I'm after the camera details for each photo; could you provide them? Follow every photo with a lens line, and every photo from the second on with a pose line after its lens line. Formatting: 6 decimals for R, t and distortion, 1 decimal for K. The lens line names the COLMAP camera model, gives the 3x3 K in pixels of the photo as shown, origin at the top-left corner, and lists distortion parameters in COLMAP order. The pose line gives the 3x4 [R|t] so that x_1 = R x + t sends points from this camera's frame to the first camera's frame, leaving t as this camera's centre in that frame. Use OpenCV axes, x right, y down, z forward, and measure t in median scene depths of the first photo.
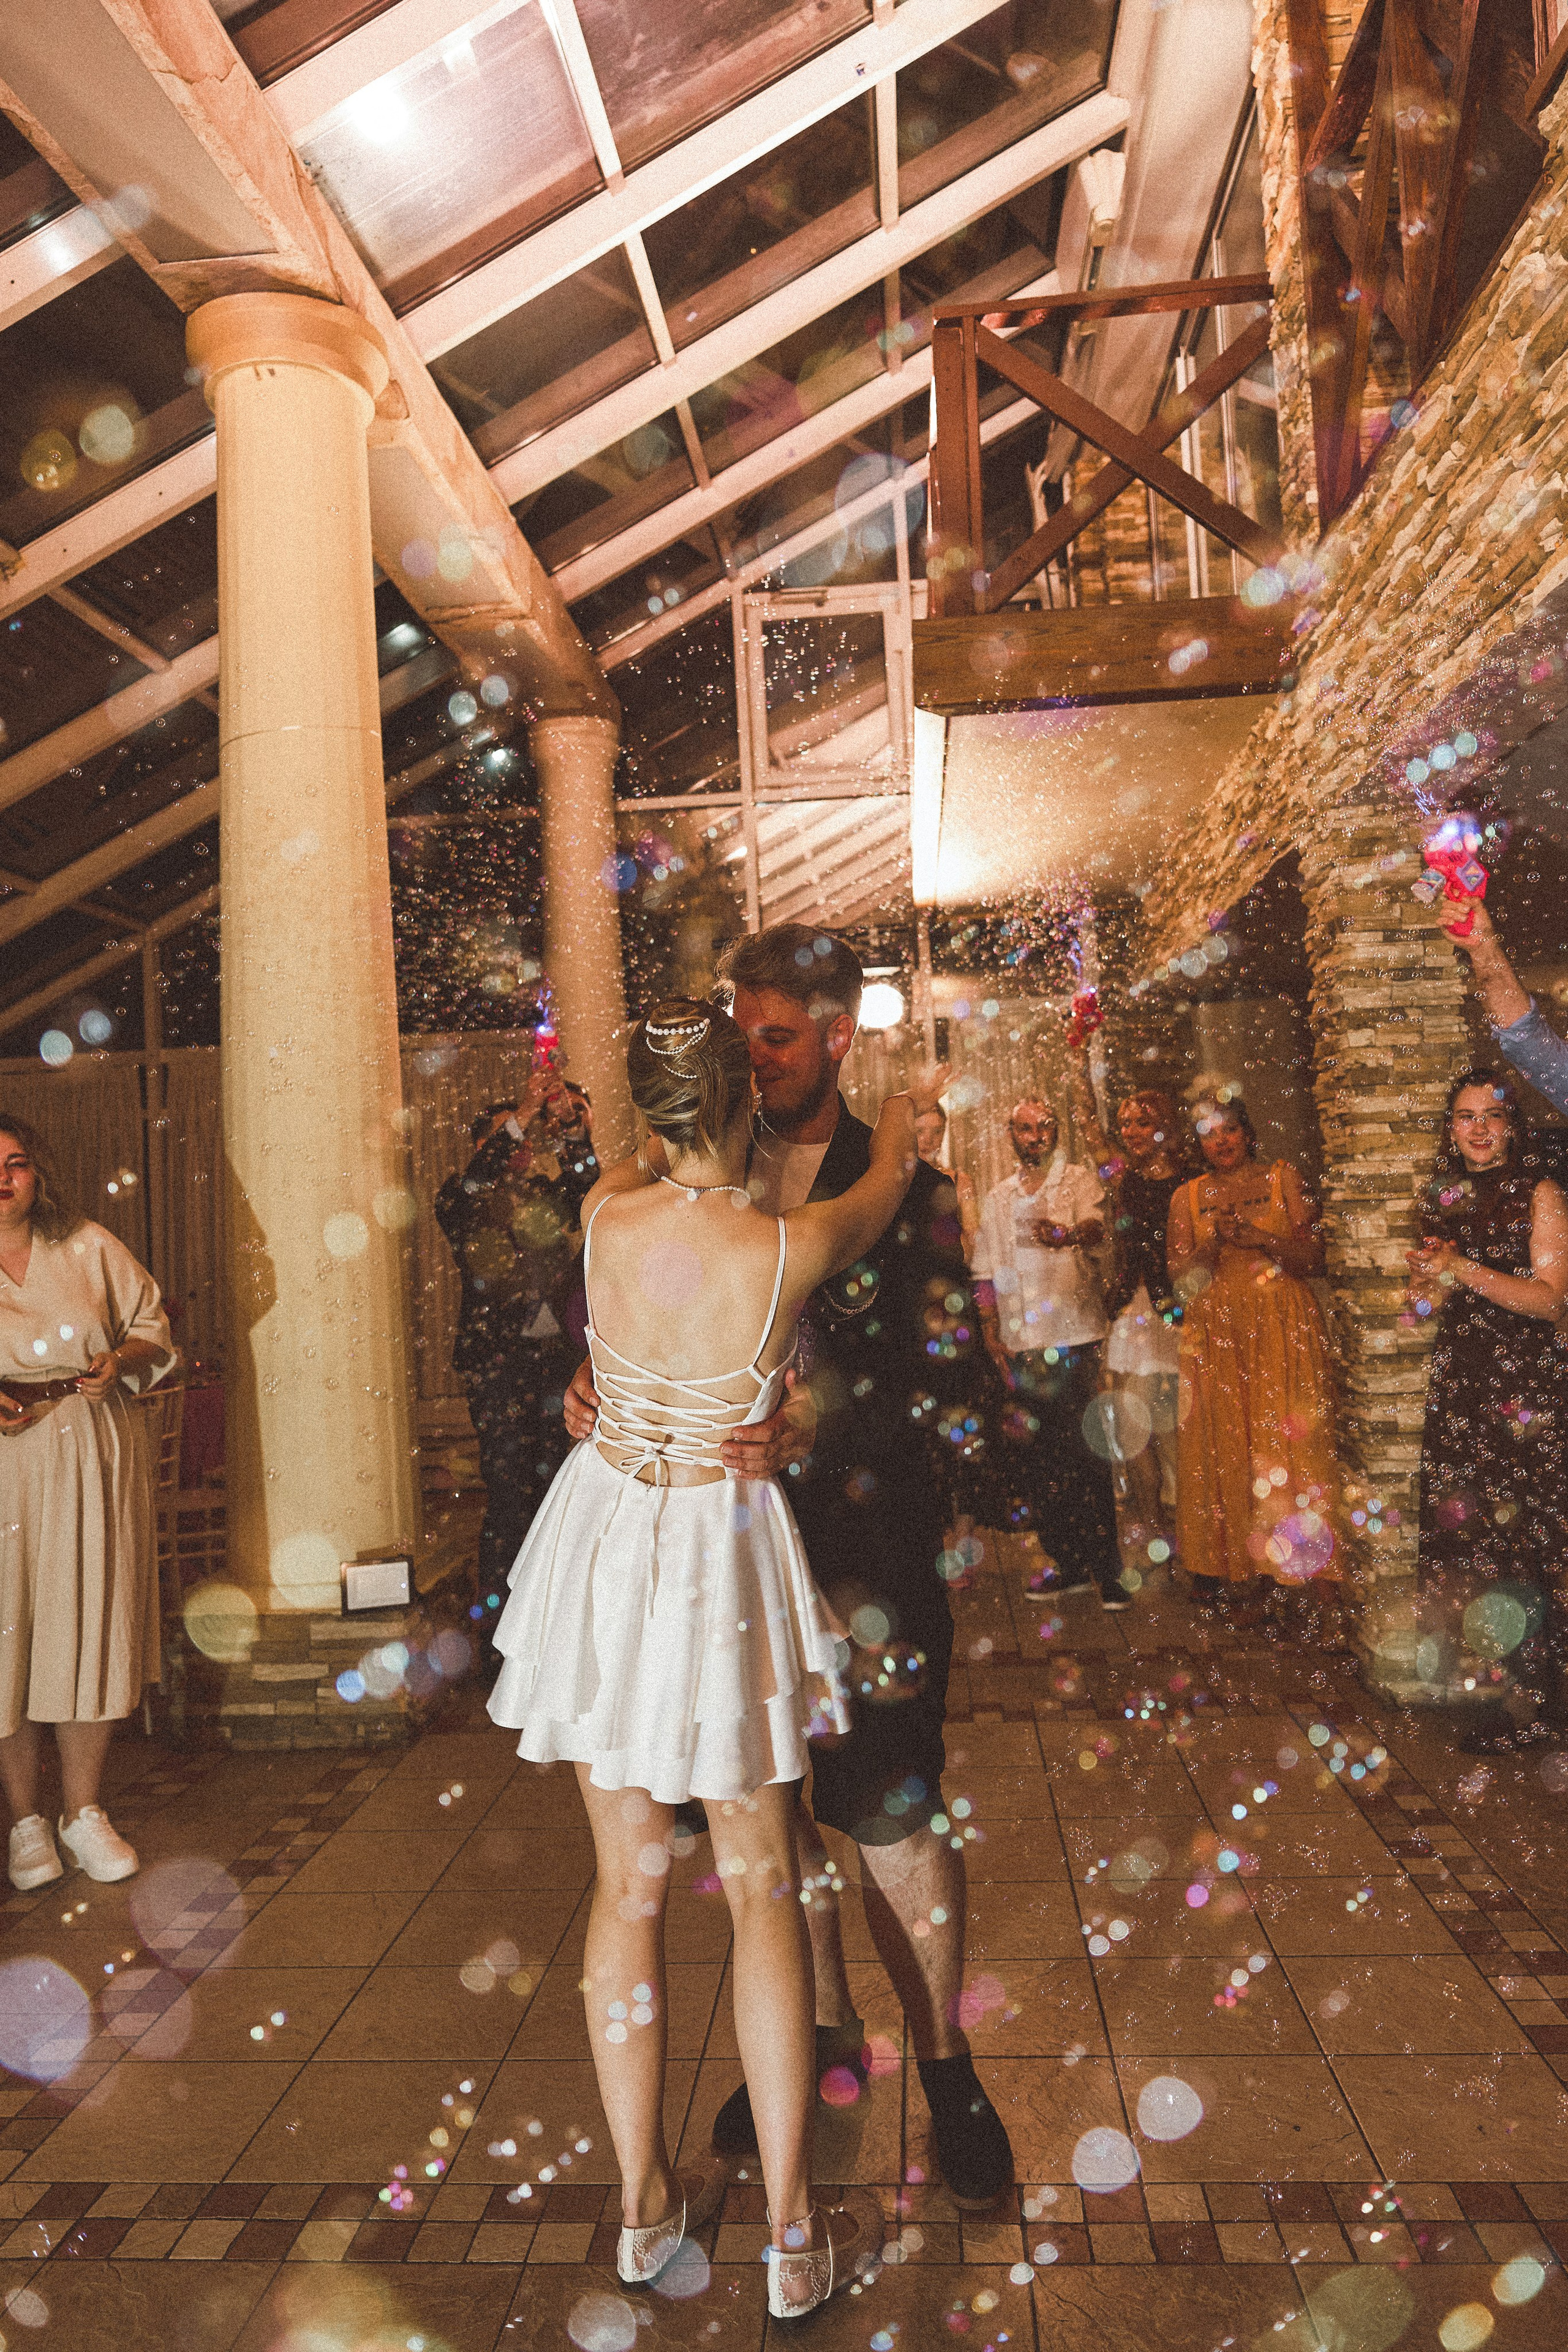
lens RADIAL K [[1623.9, 0, 784.0], [0, 1623.9, 1176.0], [0, 0, 1]] dist [-0.003350, -0.003430]
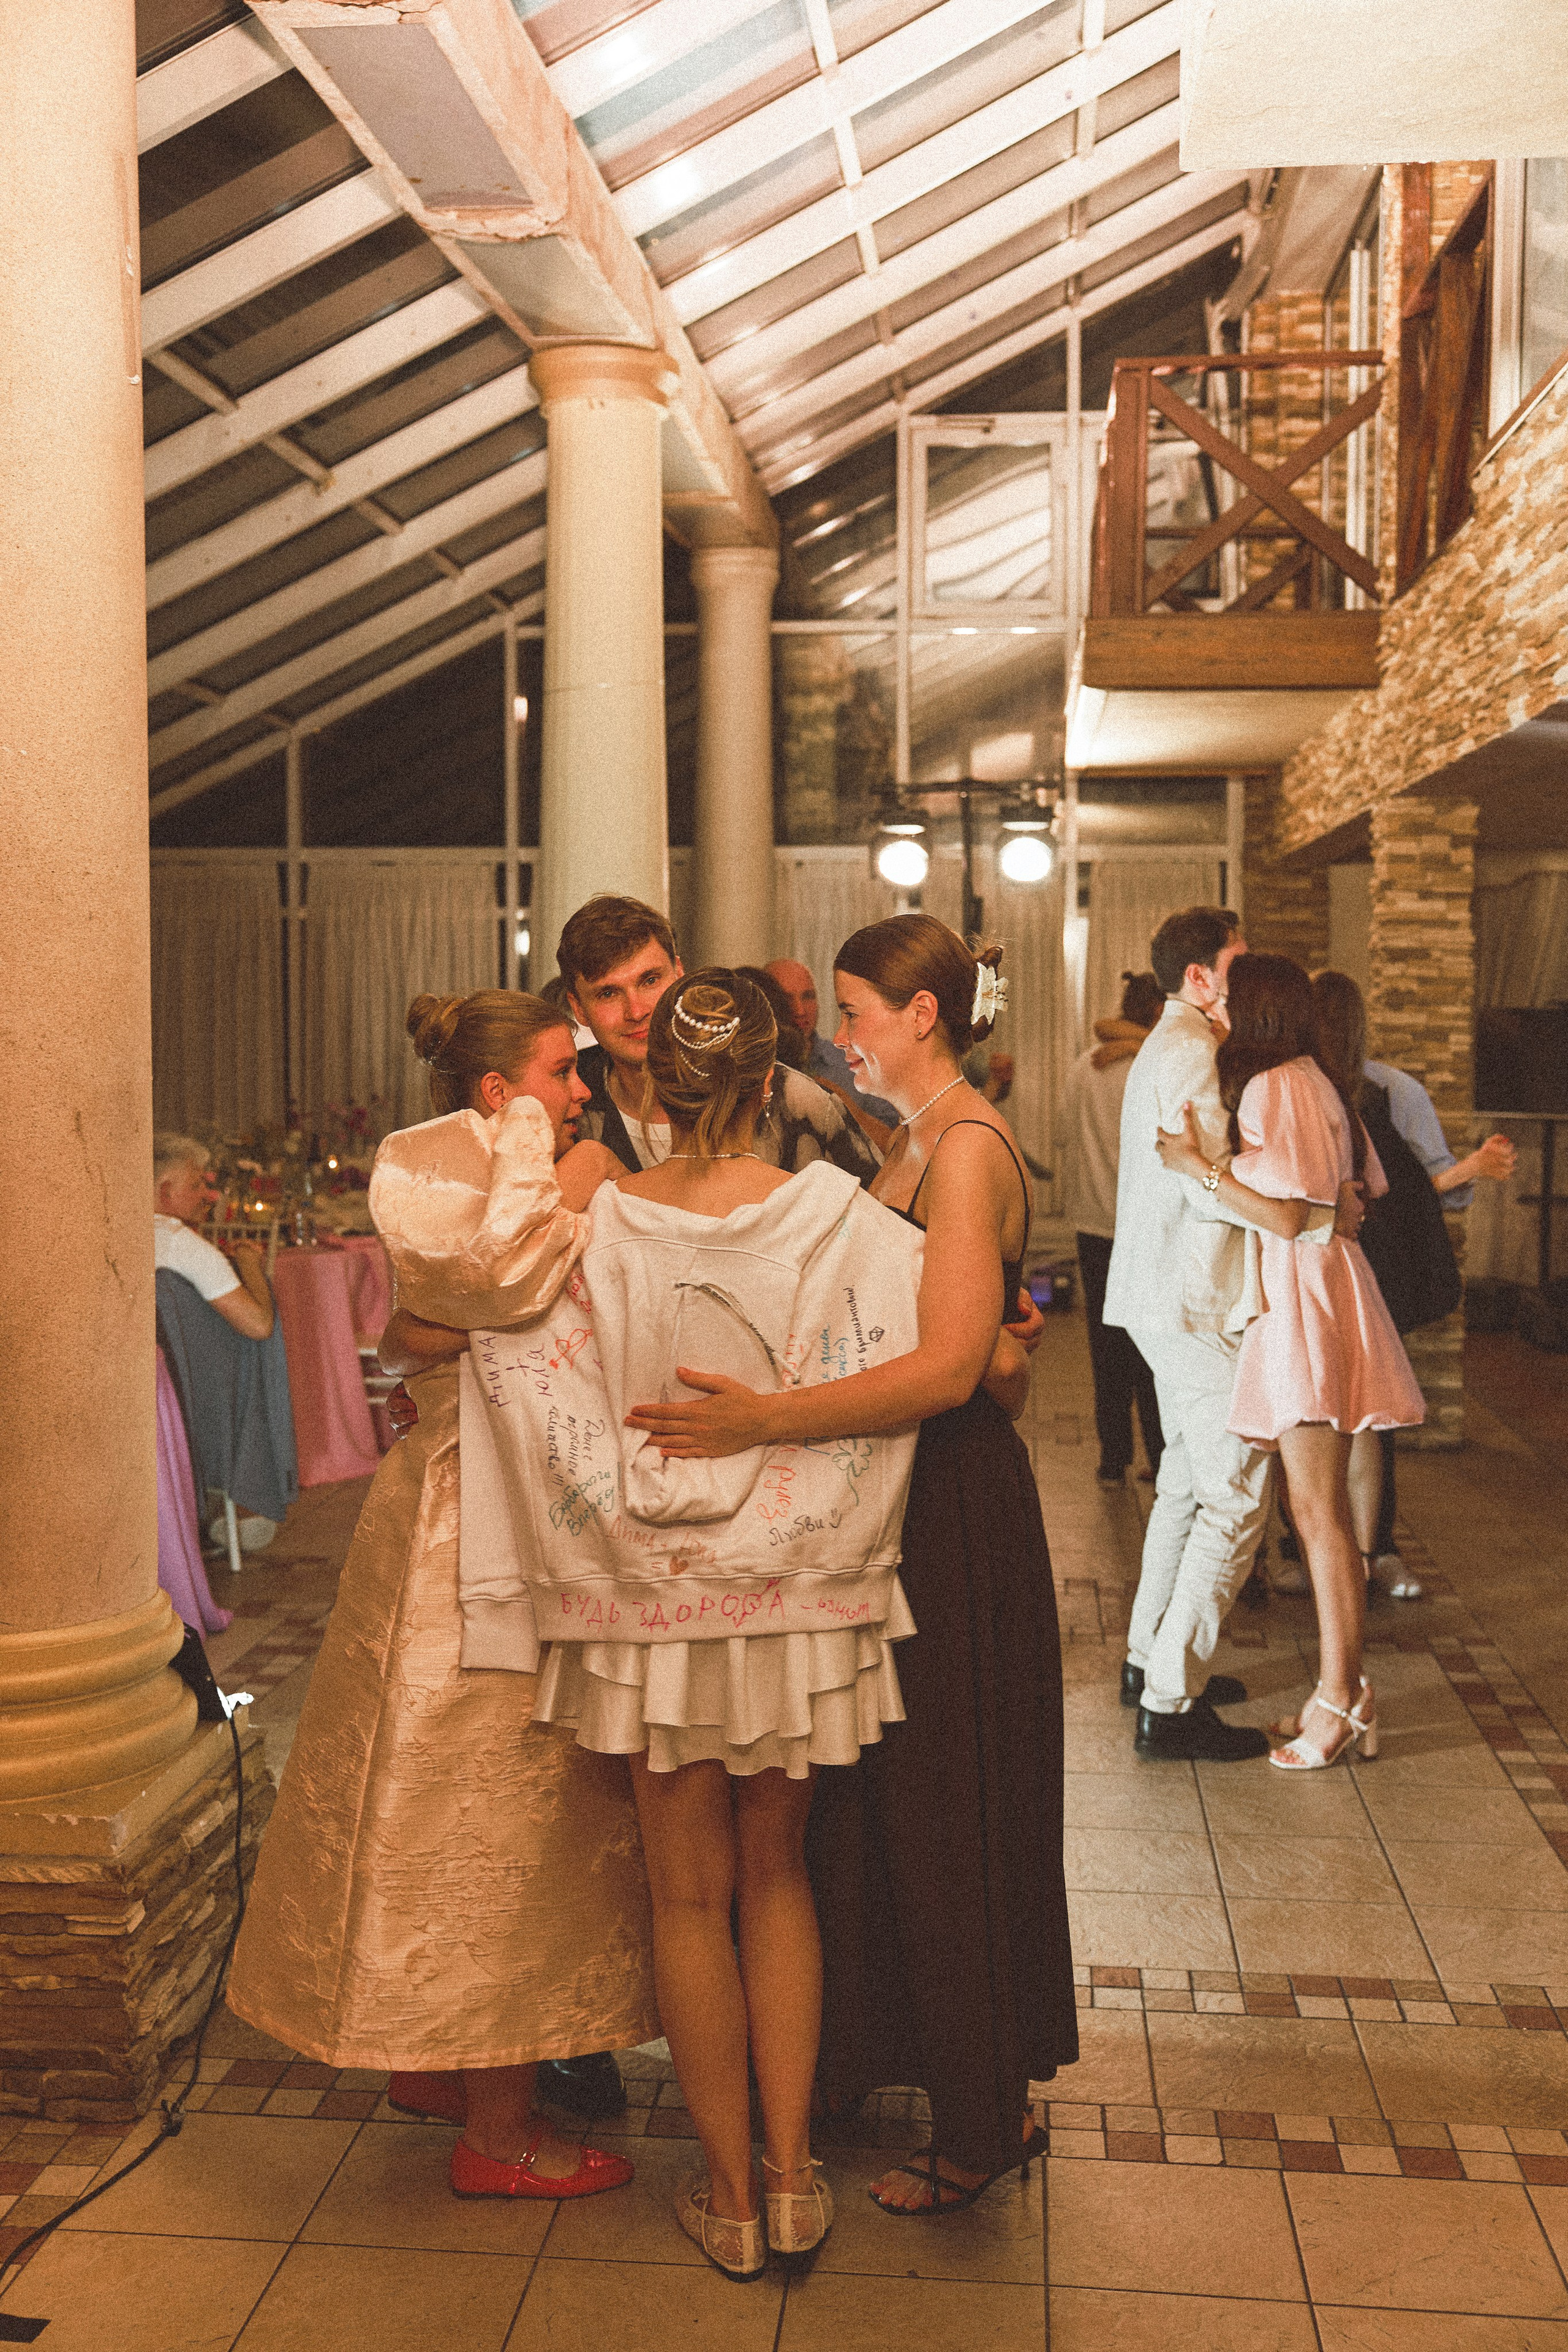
lens RADIAL K [[2366.1, 0, 784.0], [0, 2366.1, 1176.0], [0, 0, 1]] dist [0.044680, -0.001383]
pose [[0.998426, 0.054418, -0.013580, -0.089774], [-0.052700, 0.993080, 0.104953, -0.073850], [0.019197, -0.104072, 0.994384, -0.768902]]
